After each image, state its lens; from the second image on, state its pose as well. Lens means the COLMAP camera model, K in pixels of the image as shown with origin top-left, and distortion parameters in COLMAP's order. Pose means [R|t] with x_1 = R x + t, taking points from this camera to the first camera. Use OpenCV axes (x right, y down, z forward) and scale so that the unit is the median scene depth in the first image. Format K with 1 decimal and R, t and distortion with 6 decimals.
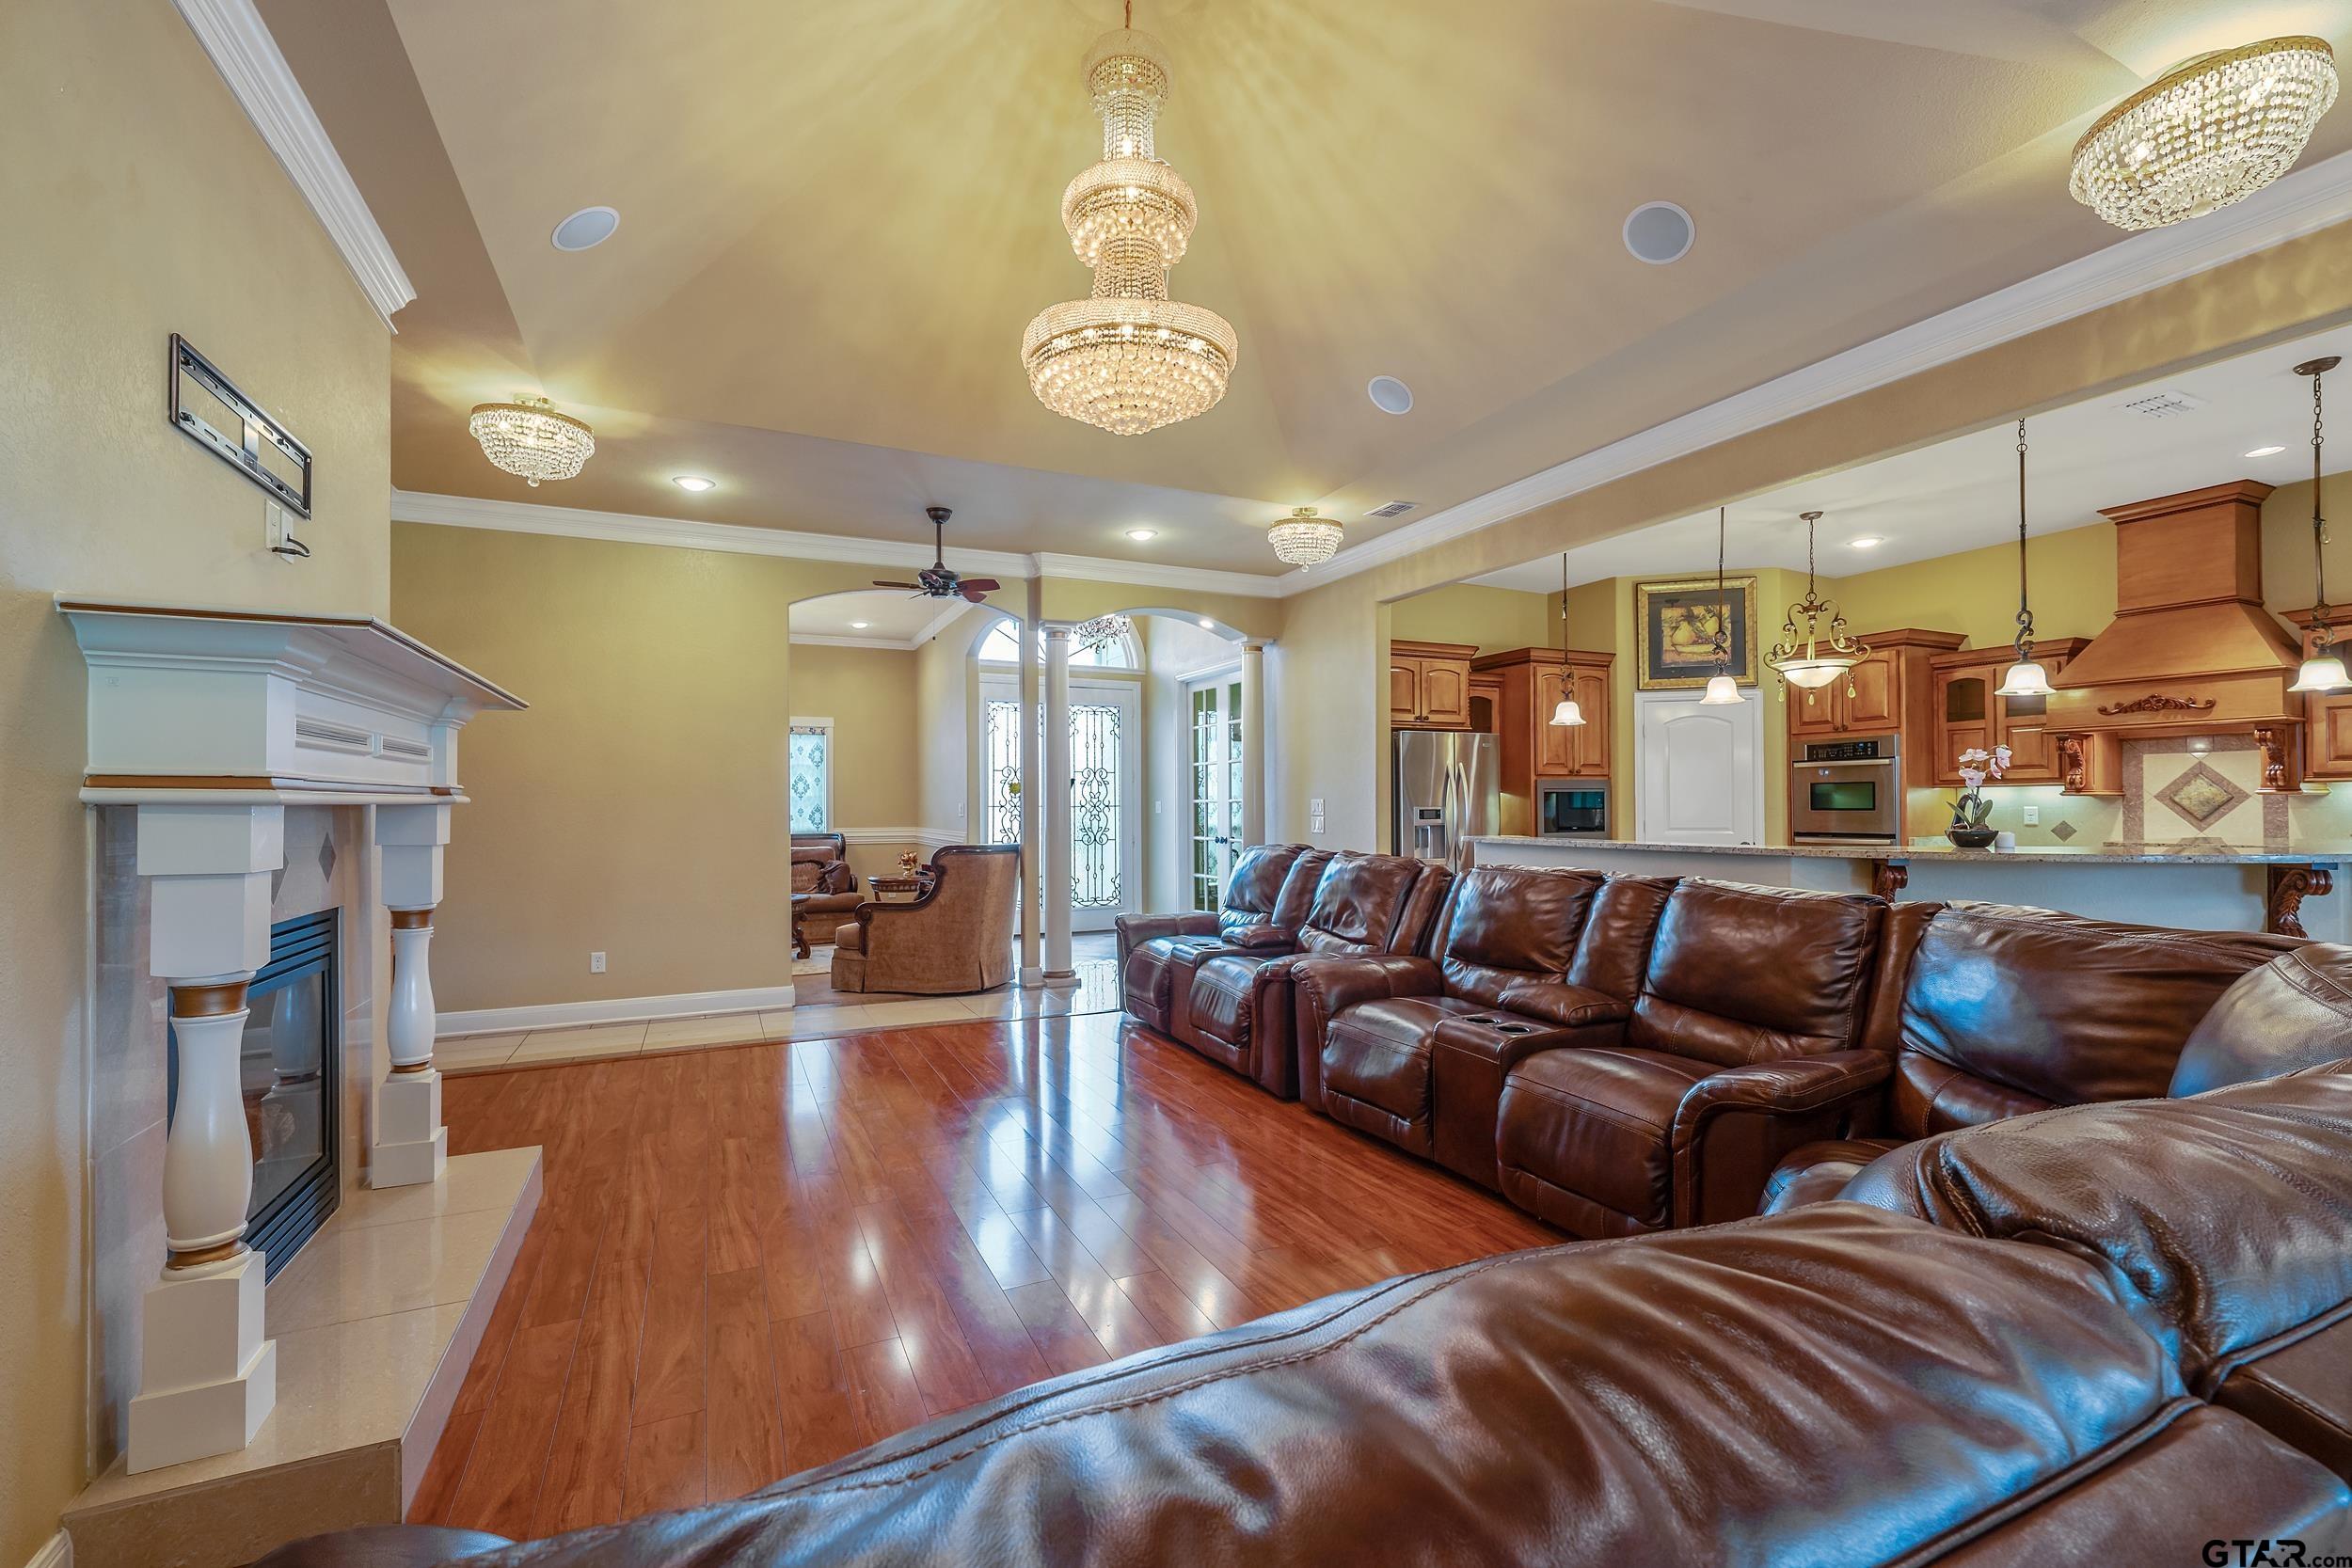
lens RADIAL K [[999.0, 0, 1173.2], [0, 999.0, 797.5], [0, 0, 1]] dist [-0.000843, -0.000019]
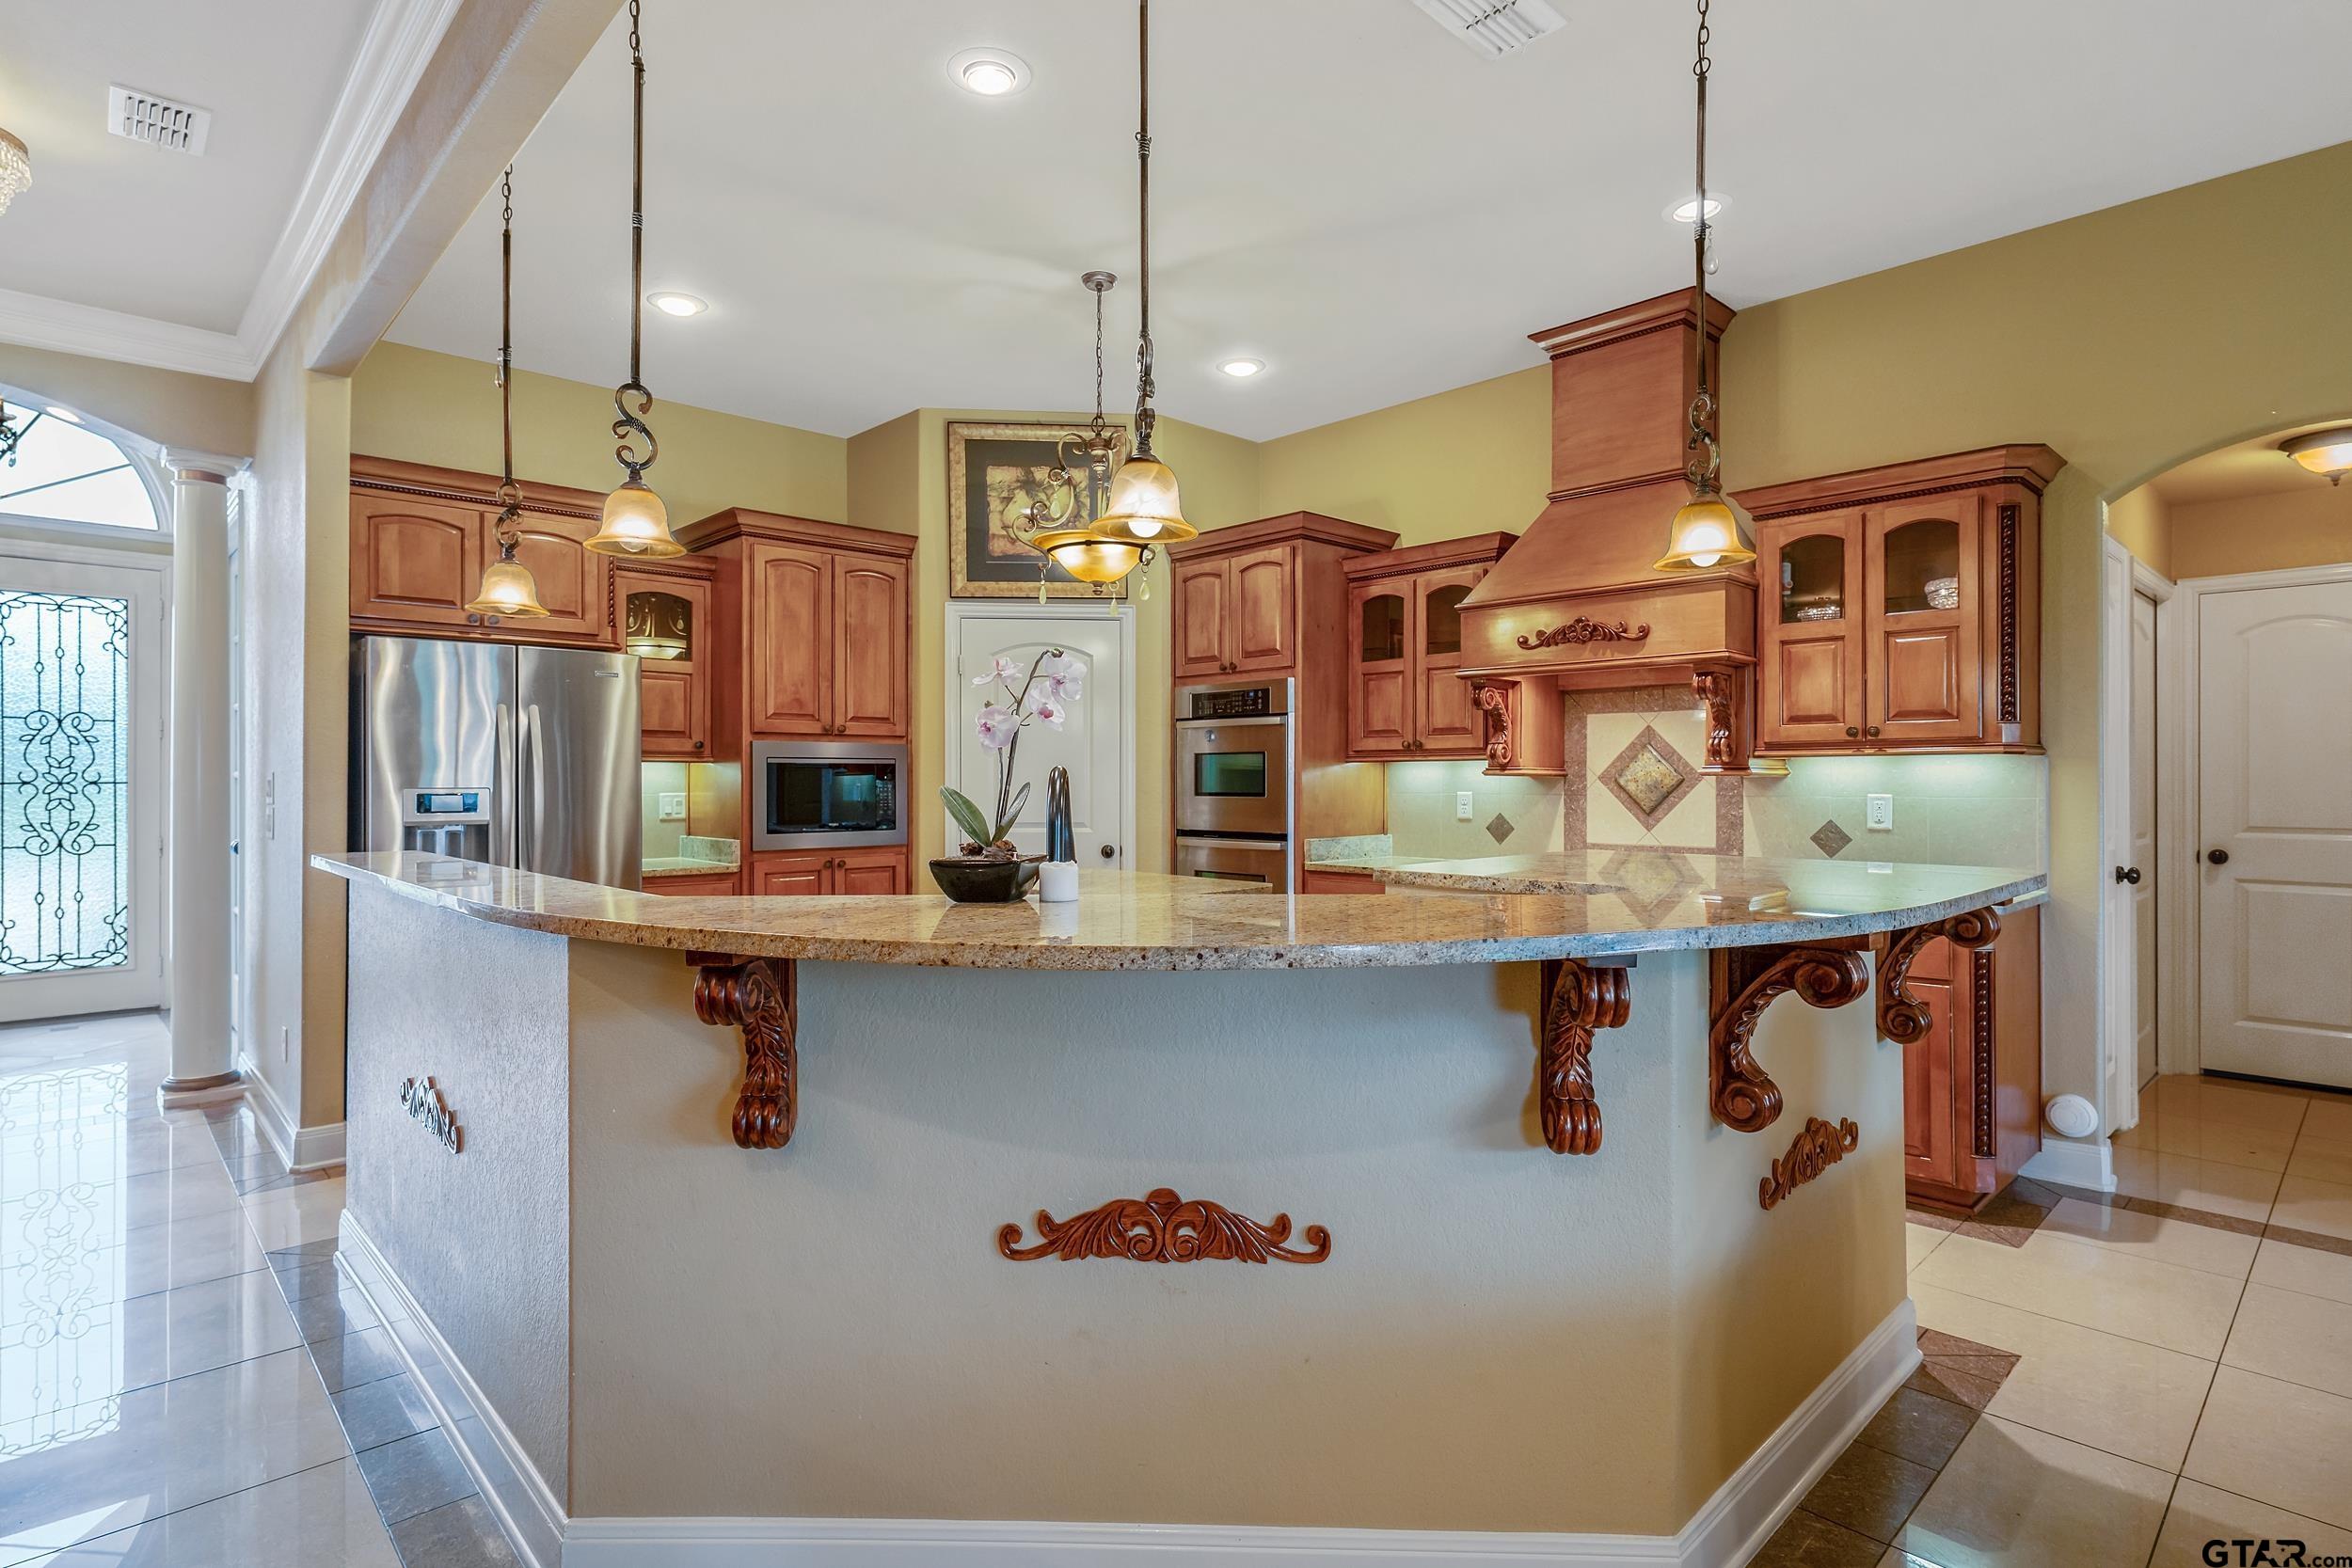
lens RADIAL K [[1190.2, 0, 1177.6], [0, 1190.2, 782.8], [0, 0, 1]] dist [0.002988, -0.000066]
pose [[0.947846, 0.005074, 0.318688, 0.452826], [-0.007928, 0.999939, 0.007657, -0.001433], [-0.318629, -0.009785, 0.947829, 0.328617]]
